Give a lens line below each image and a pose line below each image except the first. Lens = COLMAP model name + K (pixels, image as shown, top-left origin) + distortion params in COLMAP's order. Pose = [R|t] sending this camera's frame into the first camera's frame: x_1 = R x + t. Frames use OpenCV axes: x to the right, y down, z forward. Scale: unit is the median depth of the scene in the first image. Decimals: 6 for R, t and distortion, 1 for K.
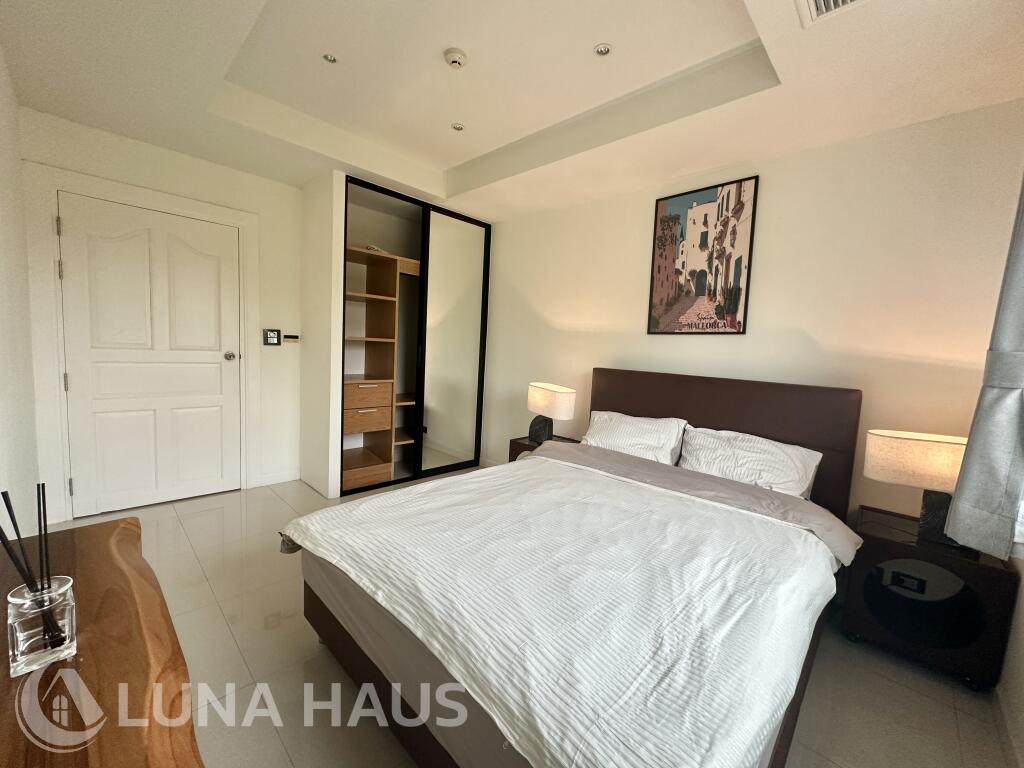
lens RADIAL K [[408.5, 0, 512.1], [0, 408.5, 382.1], [0, 0, 1]] dist [0.000188, -0.000169]
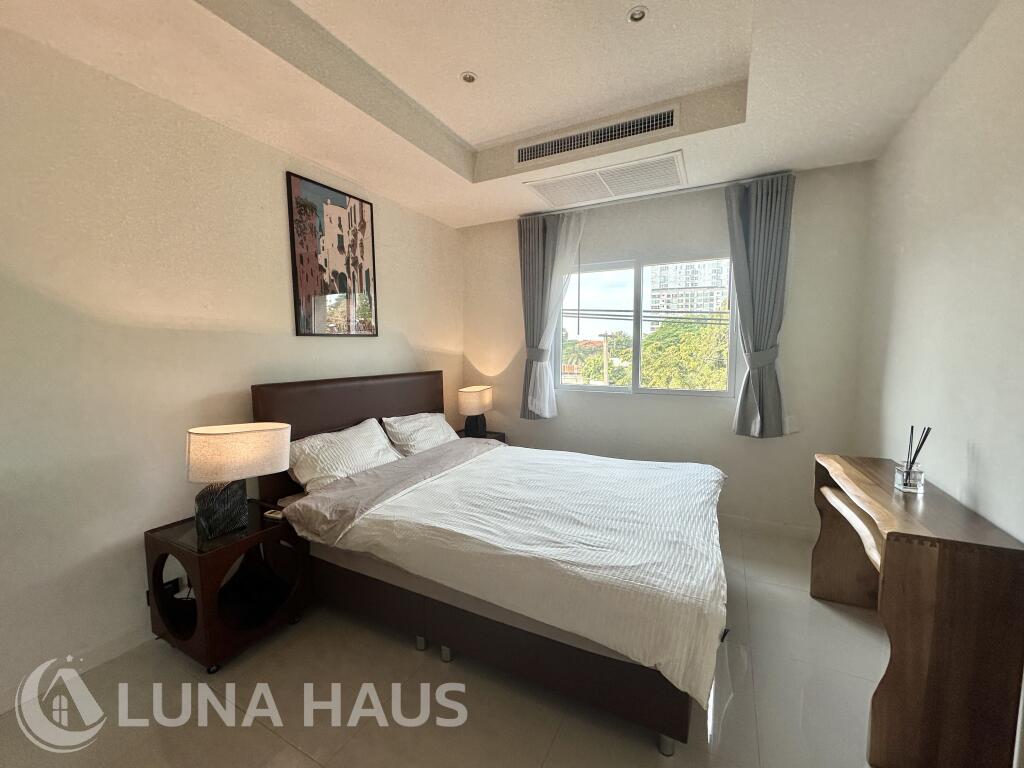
lens RADIAL K [[408.5, 0, 514.9], [0, 408.5, 378.6], [0, 0, 1]] dist [0.000188, -0.000169]
pose [[-0.288863, -0.128669, 0.948685, -0.667829], [0.066991, 0.985782, 0.154098, -0.145245], [-0.955024, 0.108067, -0.276137, 0.914977]]
